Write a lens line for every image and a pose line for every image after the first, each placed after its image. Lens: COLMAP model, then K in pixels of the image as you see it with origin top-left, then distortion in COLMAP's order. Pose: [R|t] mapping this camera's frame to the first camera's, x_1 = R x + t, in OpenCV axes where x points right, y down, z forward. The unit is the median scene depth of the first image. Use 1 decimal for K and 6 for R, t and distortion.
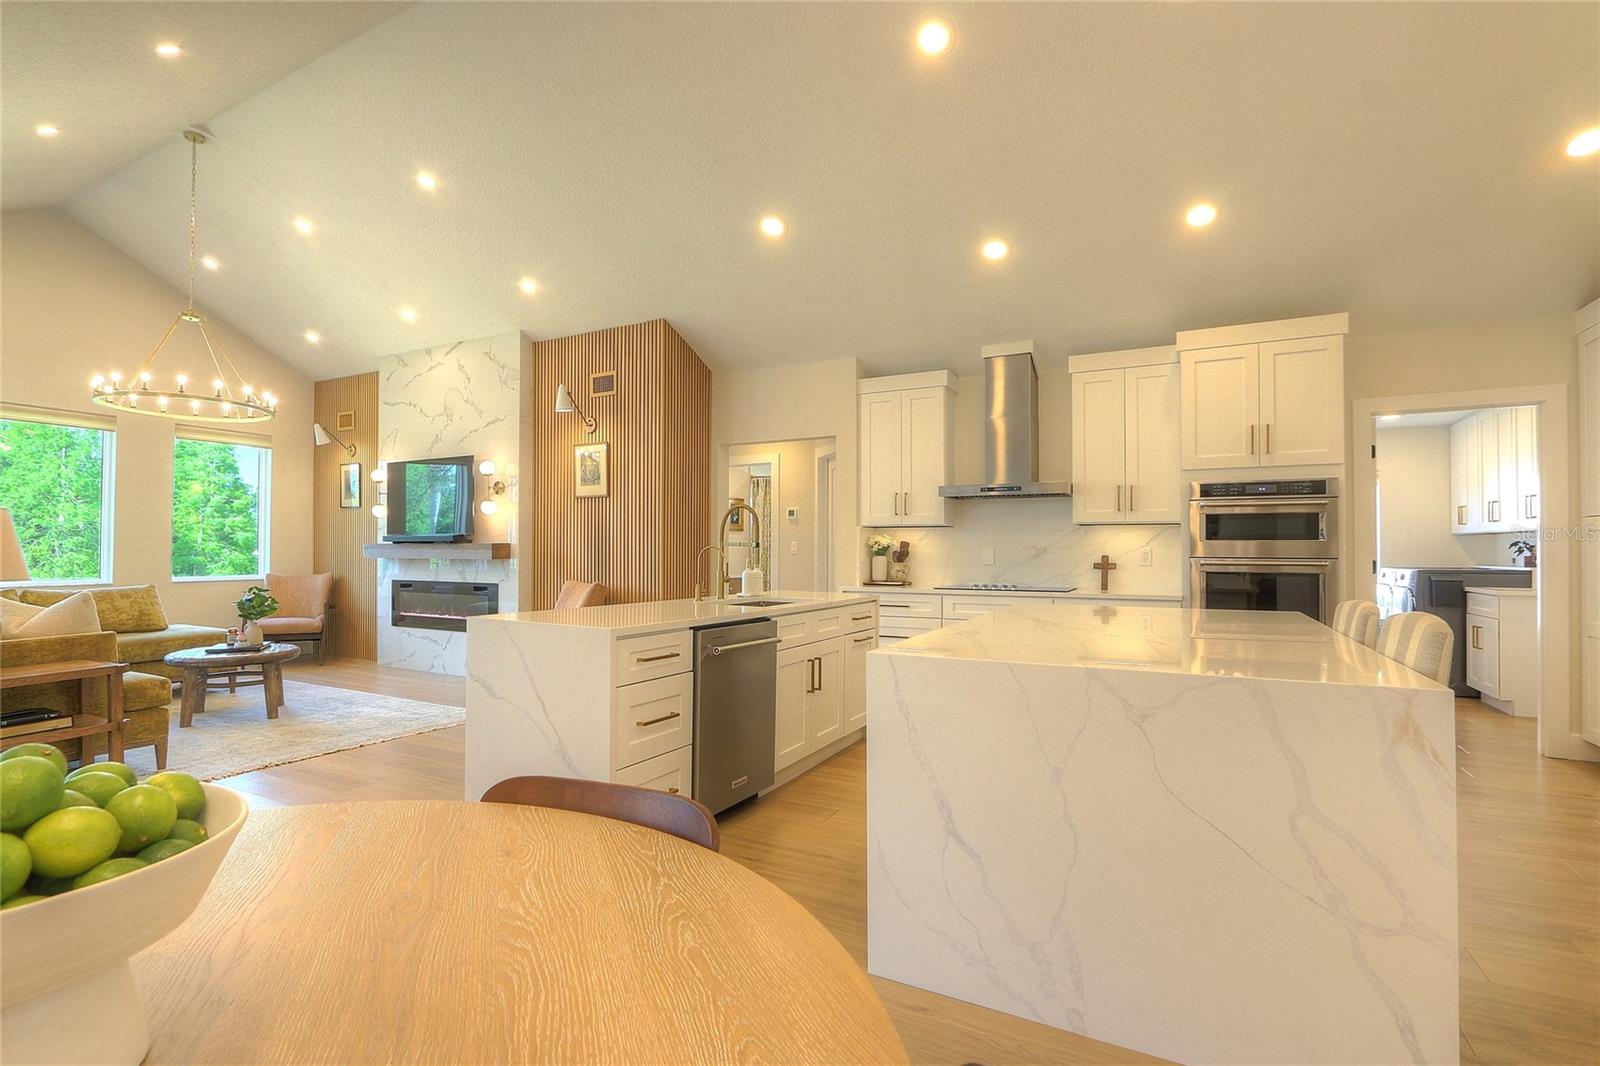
lens RADIAL K [[739.2, 0, 790.2], [0, 739.2, 544.8], [0, 0, 1]] dist [-0.019080, 0.003573]
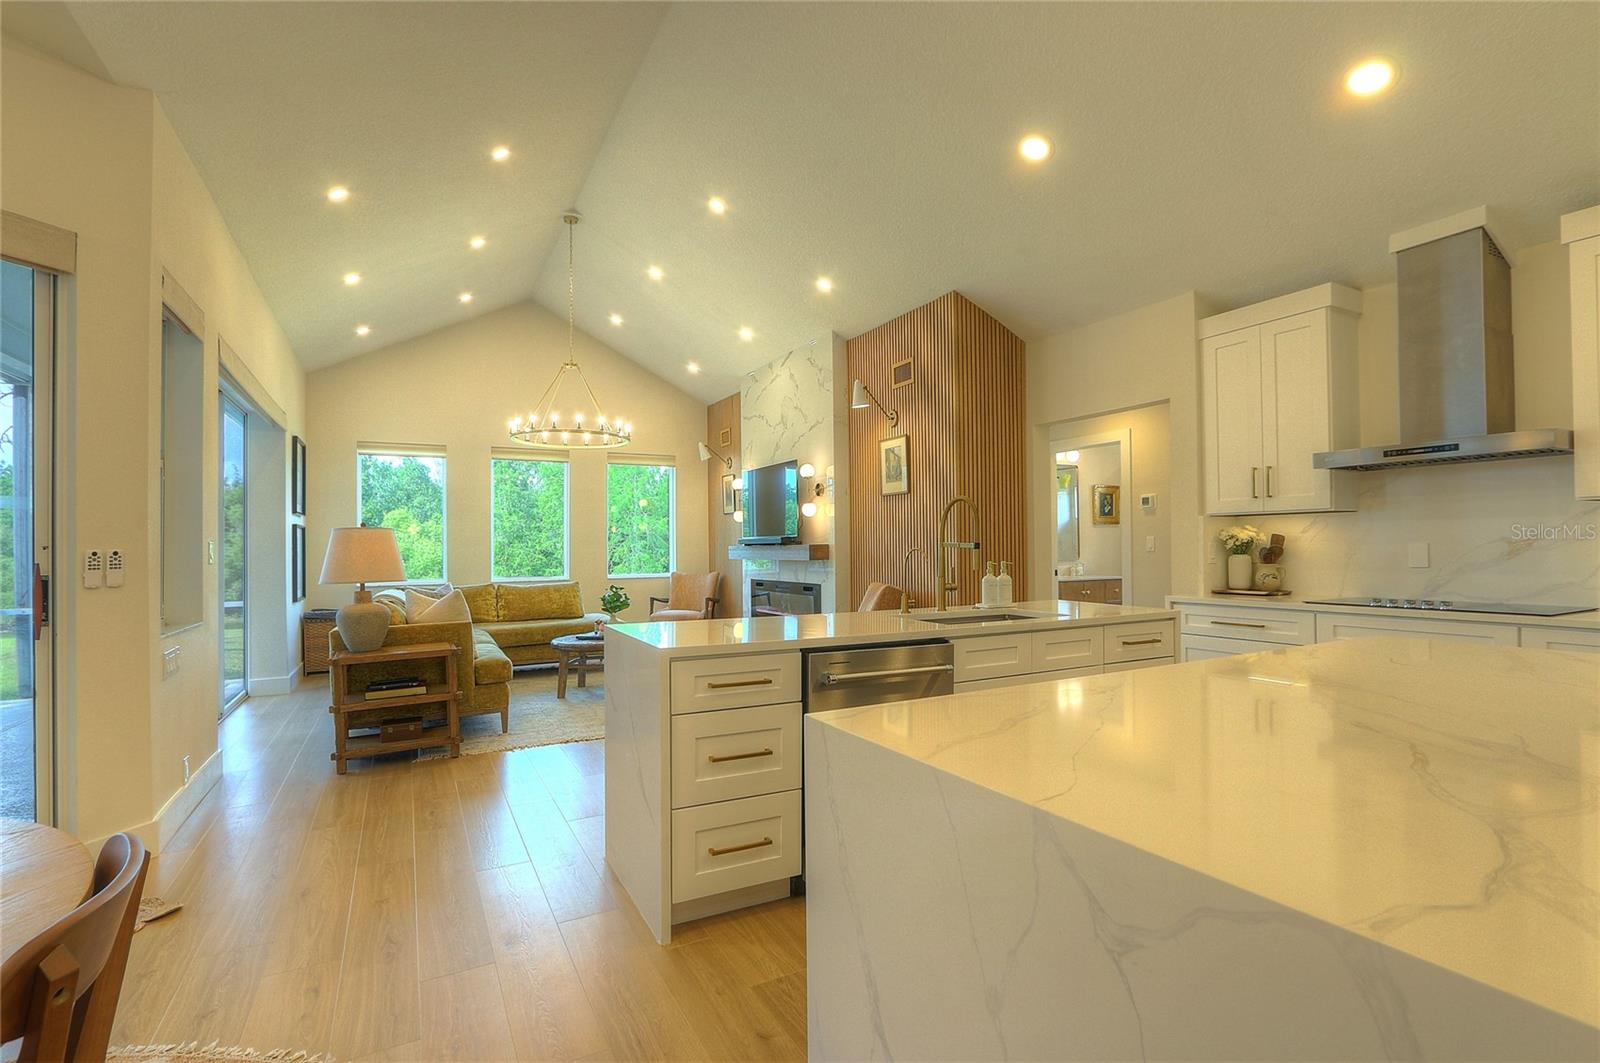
lens RADIAL K [[739.2, 0, 804.8], [0, 739.2, 541.3], [0, 0, 1]] dist [-0.019080, 0.003573]
pose [[0.832107, -0.016660, -0.554365, 0.167791], [0.017877, 0.999835, -0.003213, -0.003614], [0.554327, -0.007237, 0.832267, 0.154247]]
